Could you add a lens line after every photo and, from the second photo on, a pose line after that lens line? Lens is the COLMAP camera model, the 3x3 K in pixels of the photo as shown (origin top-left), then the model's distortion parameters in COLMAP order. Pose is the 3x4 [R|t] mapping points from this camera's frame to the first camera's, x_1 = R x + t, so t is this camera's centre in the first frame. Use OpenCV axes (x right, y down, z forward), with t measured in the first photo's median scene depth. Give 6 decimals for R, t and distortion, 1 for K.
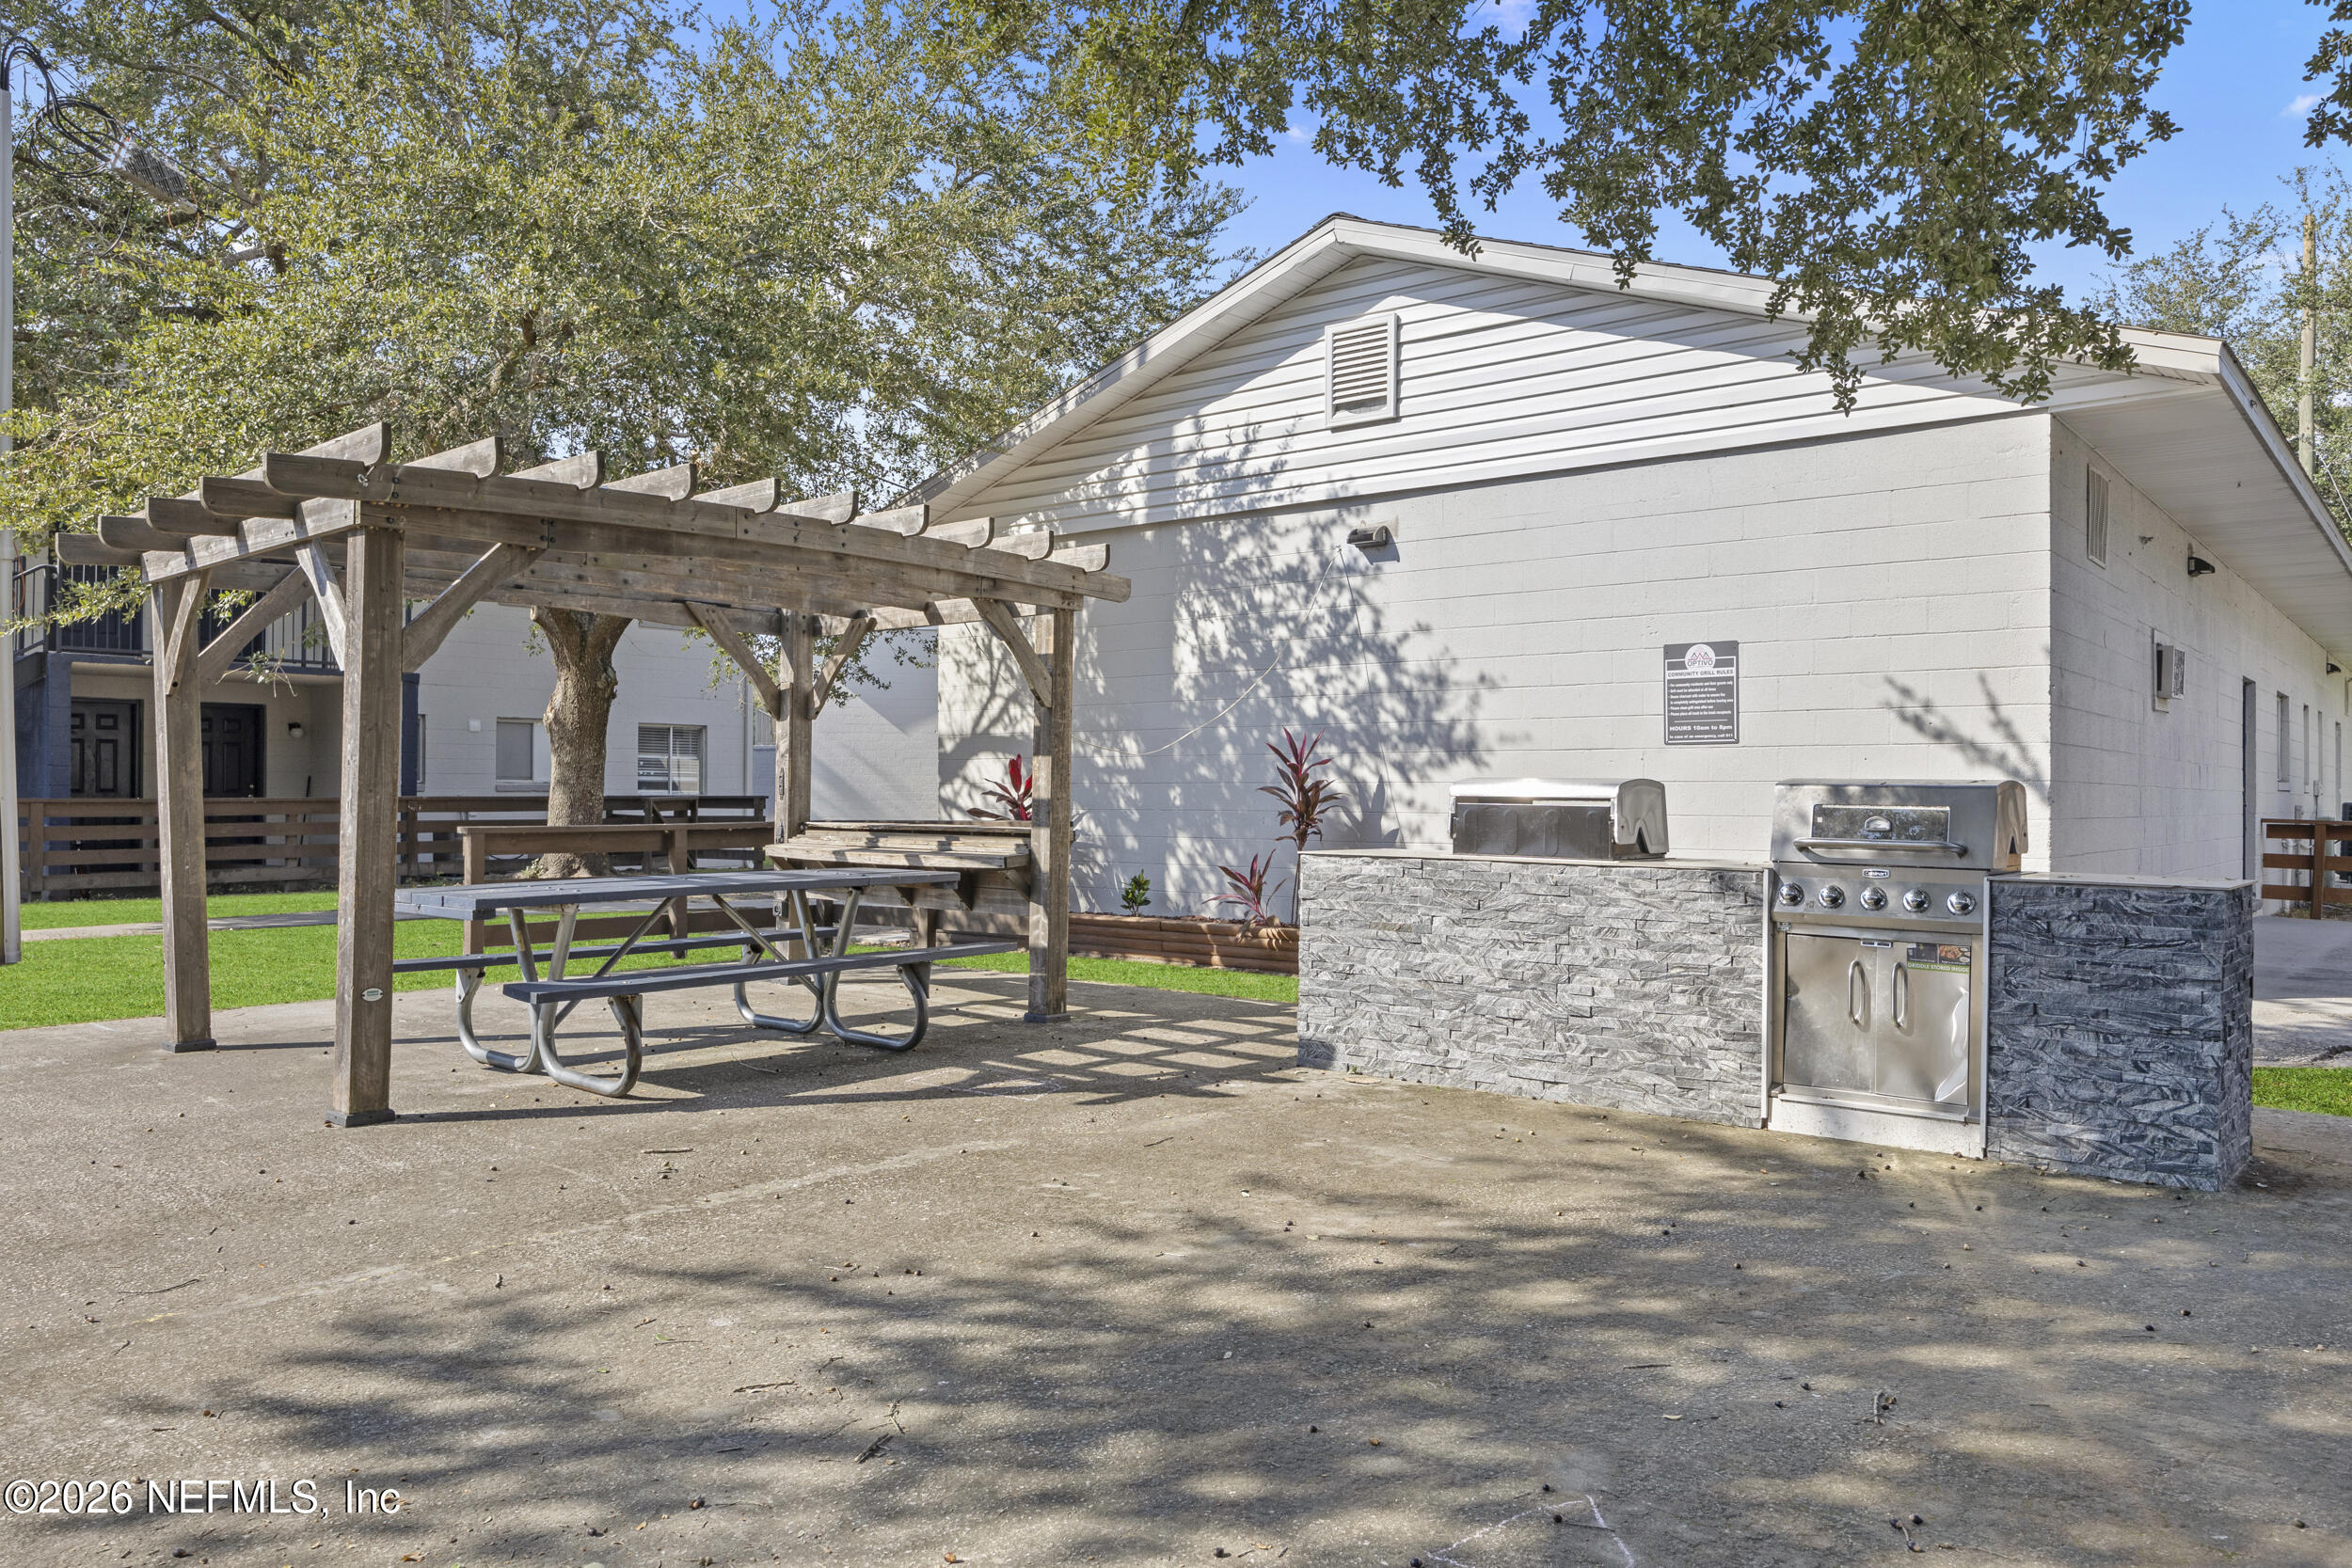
lens RADIAL K [[1665.8, 0, 1167.2], [0, 1665.8, 798.3], [0, 0, 1]] dist [-0.009354, 0.000901]
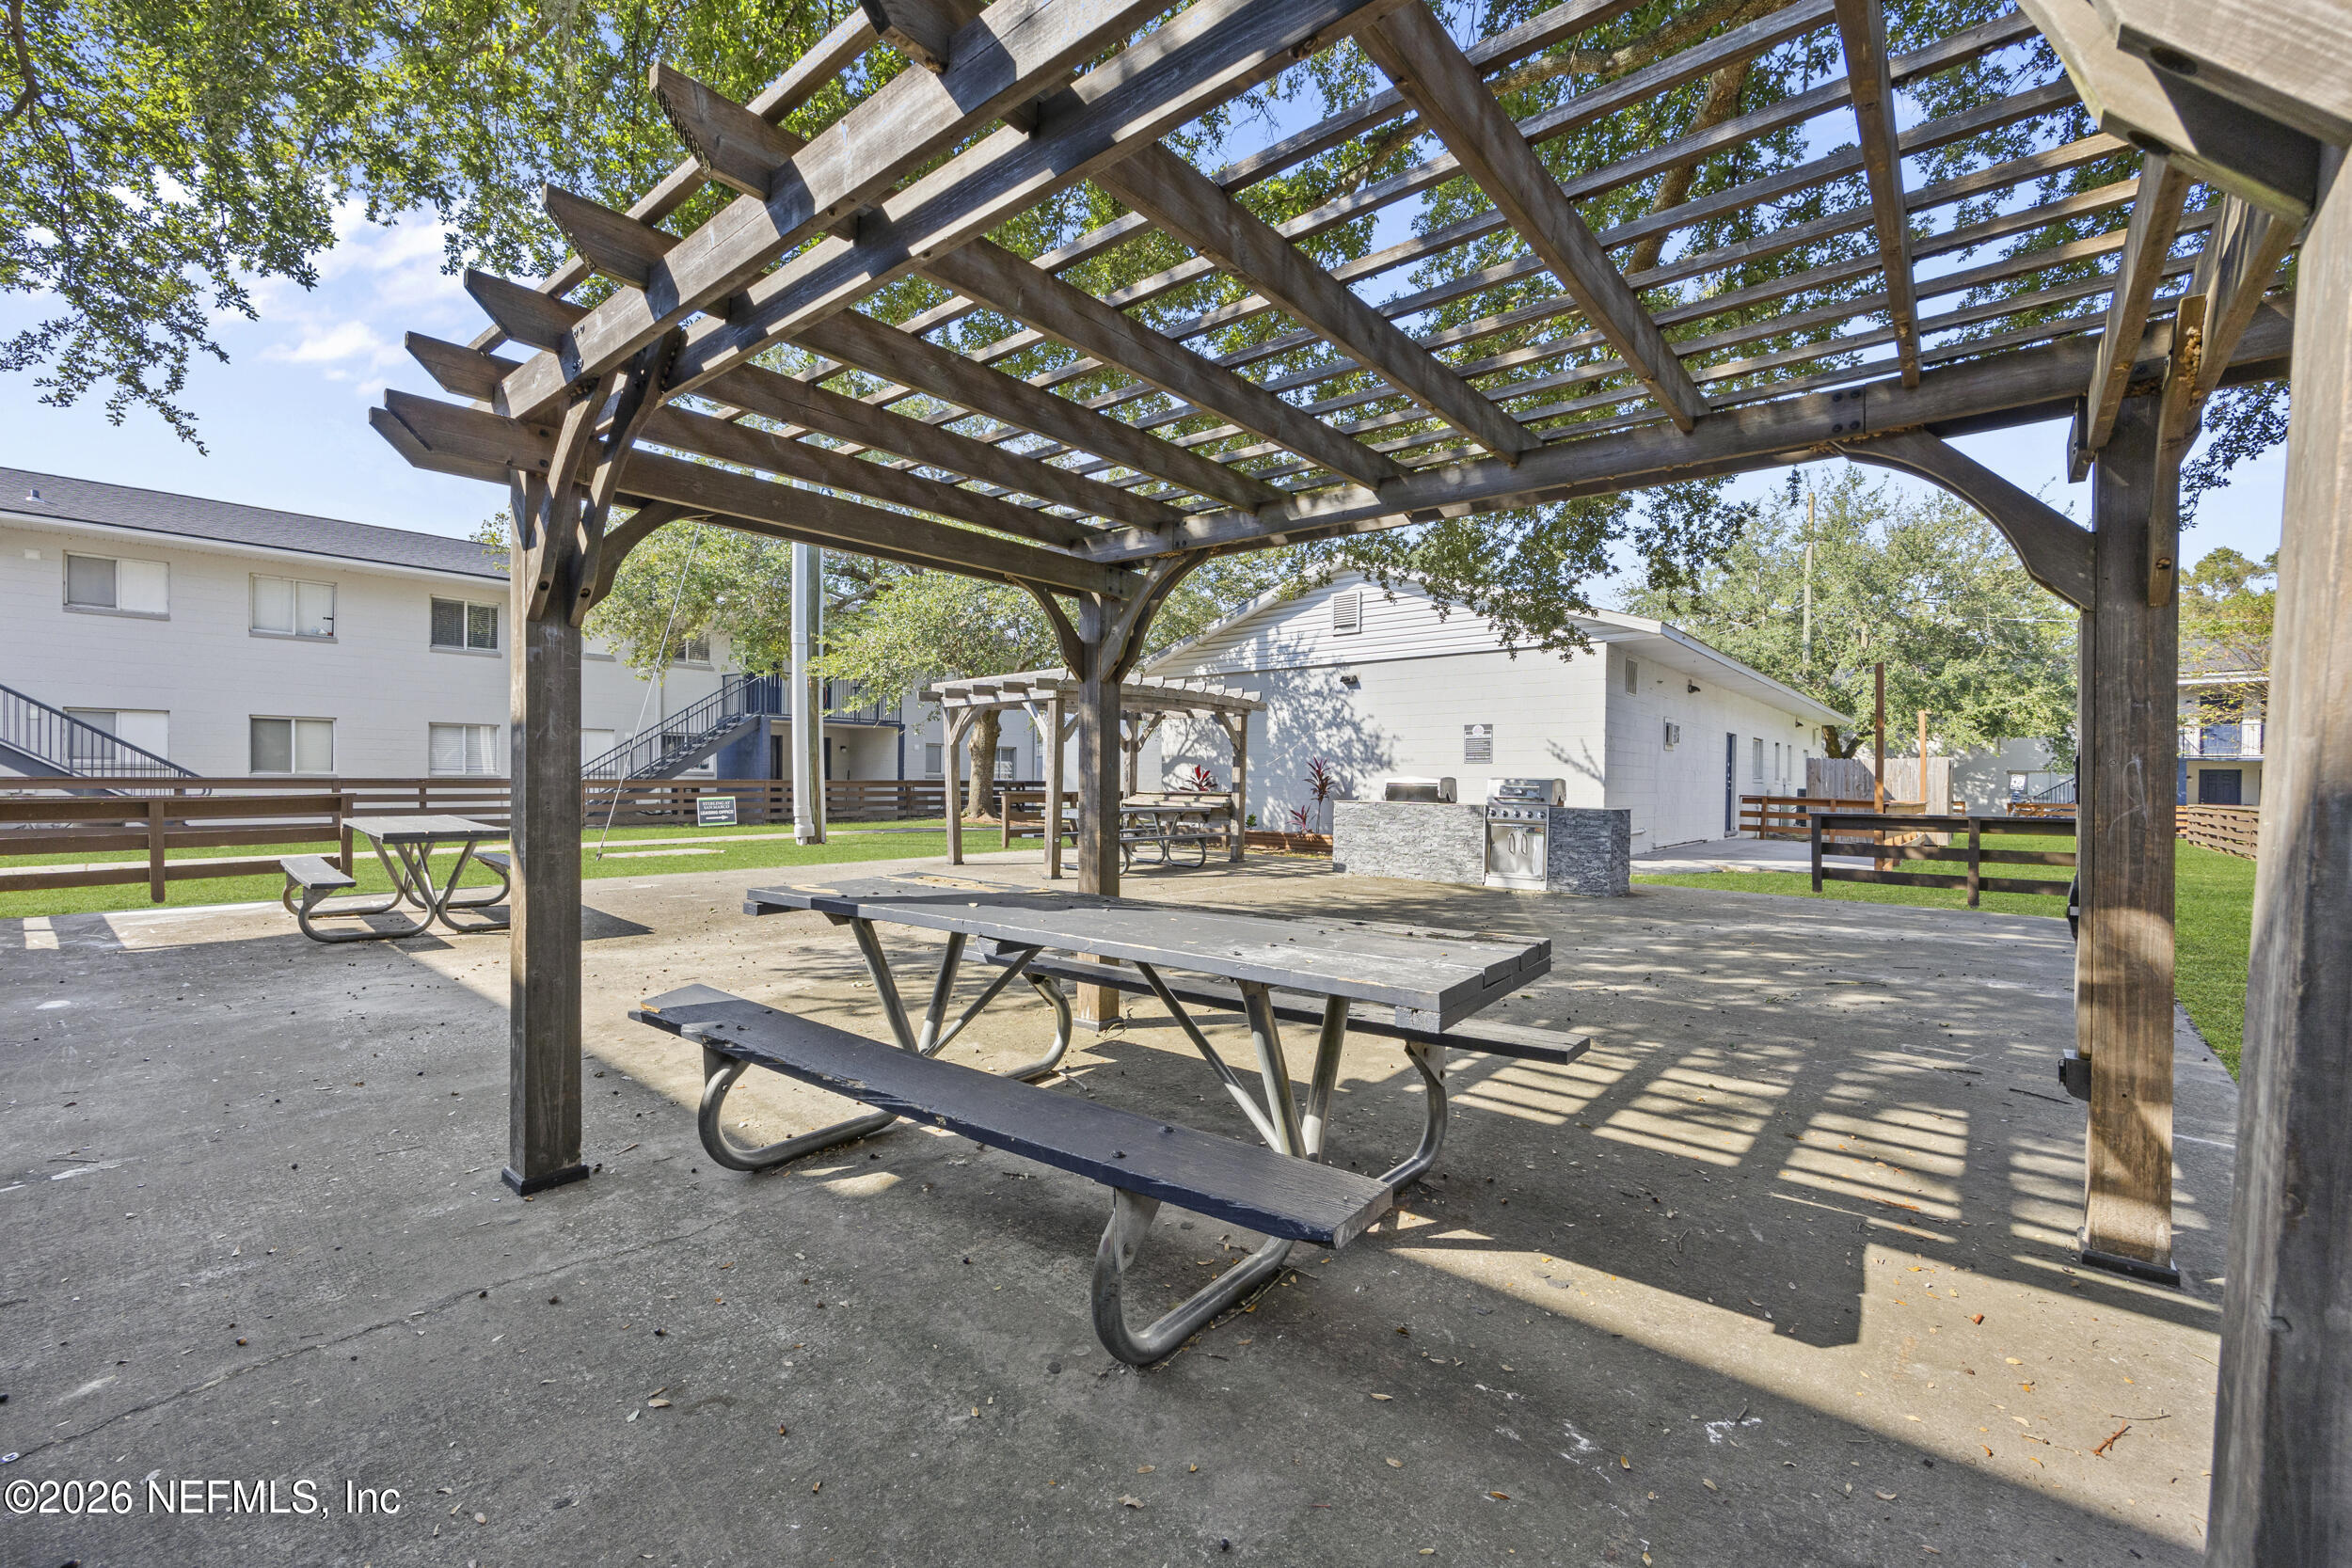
lens RADIAL K [[961.1, 0, 1183.2], [0, 961.1, 788.2], [0, 0, 1]] dist [0.001518, 0.000007]
pose [[0.999766, 0.005667, -0.020859, -0.096831], [-0.005580, 0.999976, 0.004222, 0.002738], [0.020882, -0.004104, 0.999774, -0.453190]]
